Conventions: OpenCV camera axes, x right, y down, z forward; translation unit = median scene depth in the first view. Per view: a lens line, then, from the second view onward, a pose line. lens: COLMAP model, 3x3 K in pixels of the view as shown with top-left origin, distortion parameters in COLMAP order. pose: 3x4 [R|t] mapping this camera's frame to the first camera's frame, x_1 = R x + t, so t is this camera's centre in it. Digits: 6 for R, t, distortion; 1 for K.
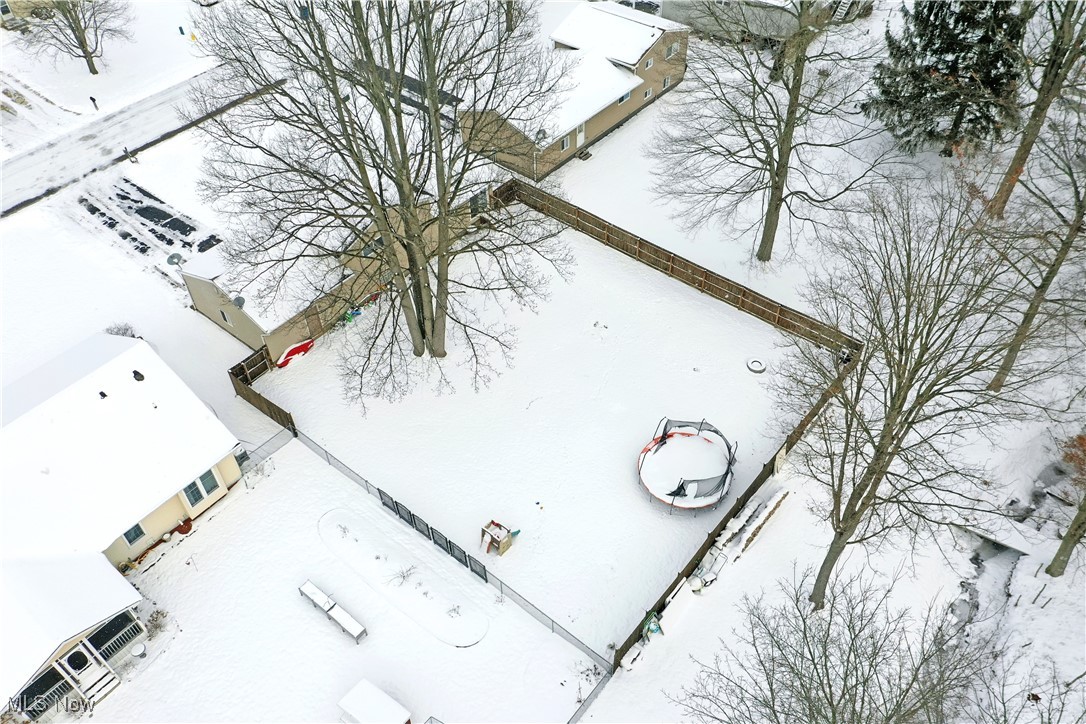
lens RADIAL K [[867.2, 0, 539.0], [0, 867.2, 357.0], [0, 0, 1]] dist [0.015541, 0.008338]
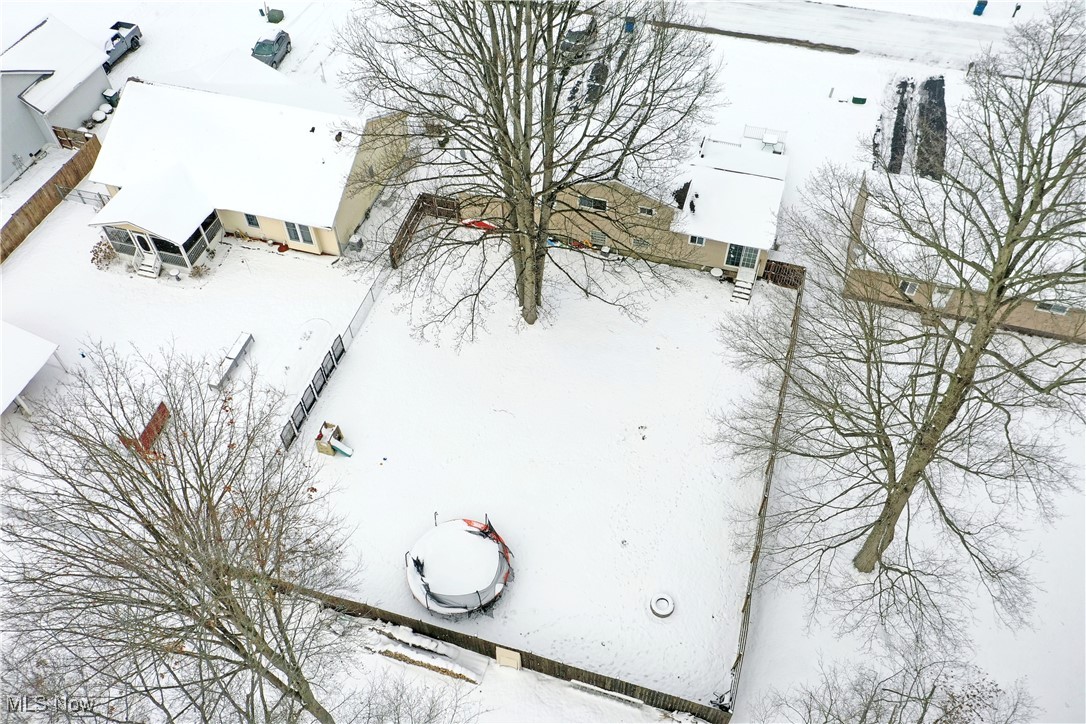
lens RADIAL K [[867.2, 0, 539.0], [0, 867.2, 357.0], [0, 0, 1]] dist [0.015541, 0.008338]
pose [[0.386705, 0.718990, -0.577506, 0.419548], [-0.651011, 0.656375, 0.381257, -0.305793], [0.653180, 0.228528, 0.721893, 0.259649]]
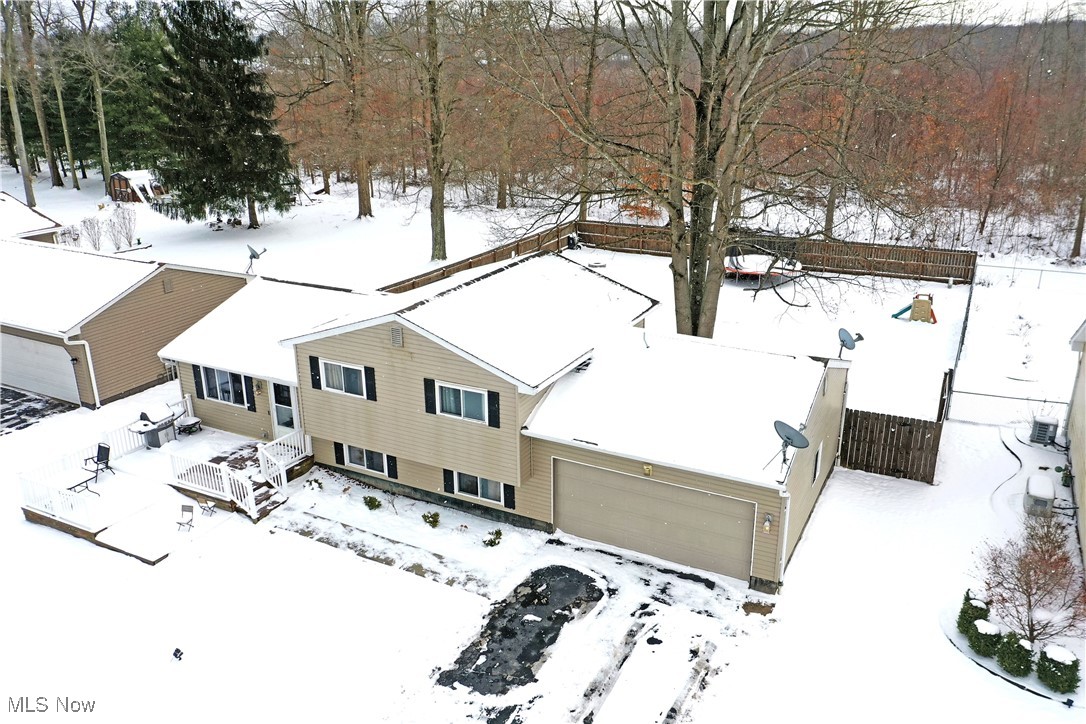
lens RADIAL K [[867.2, 0, 539.0], [0, 867.2, 357.0], [0, 0, 1]] dist [0.015541, 0.008338]
pose [[-0.209923, -0.298200, 0.931133, -0.621766], [0.703980, 0.614785, 0.355600, -0.286848], [-0.678486, 0.730148, 0.080870, 0.875911]]
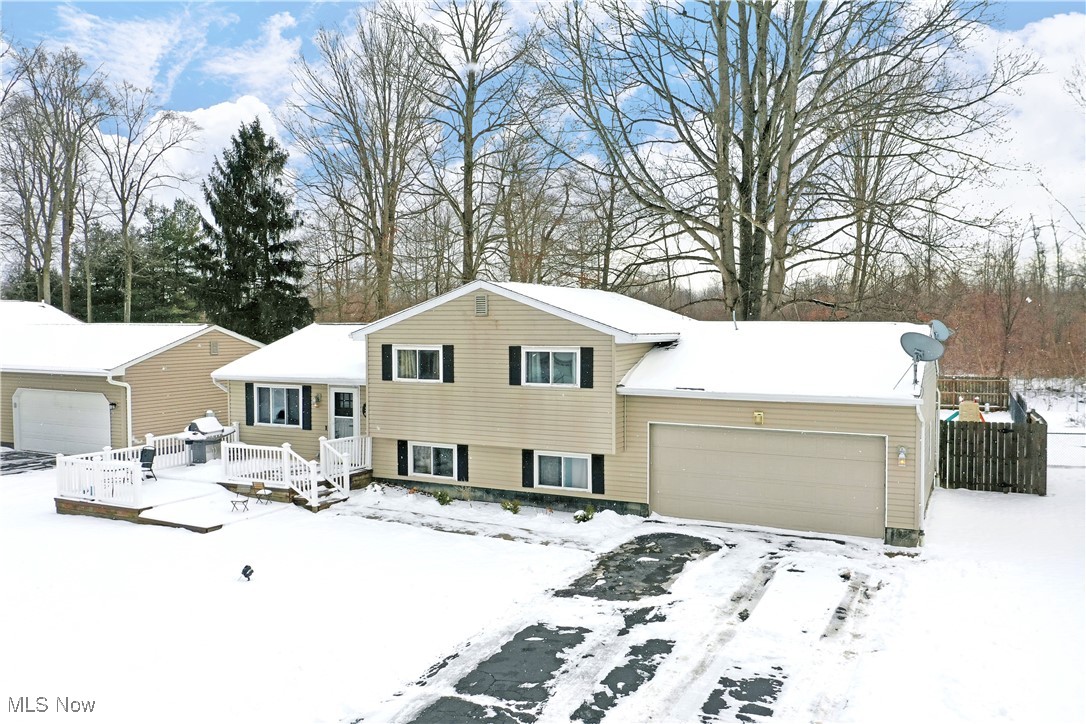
lens RADIAL K [[867.2, 0, 539.0], [0, 867.2, 357.0], [0, 0, 1]] dist [0.015541, 0.008338]
pose [[-0.226392, -0.015092, 0.973919, -0.615153], [0.697050, 0.695885, 0.172816, -0.233601], [-0.680344, 0.717995, -0.147023, 0.992360]]
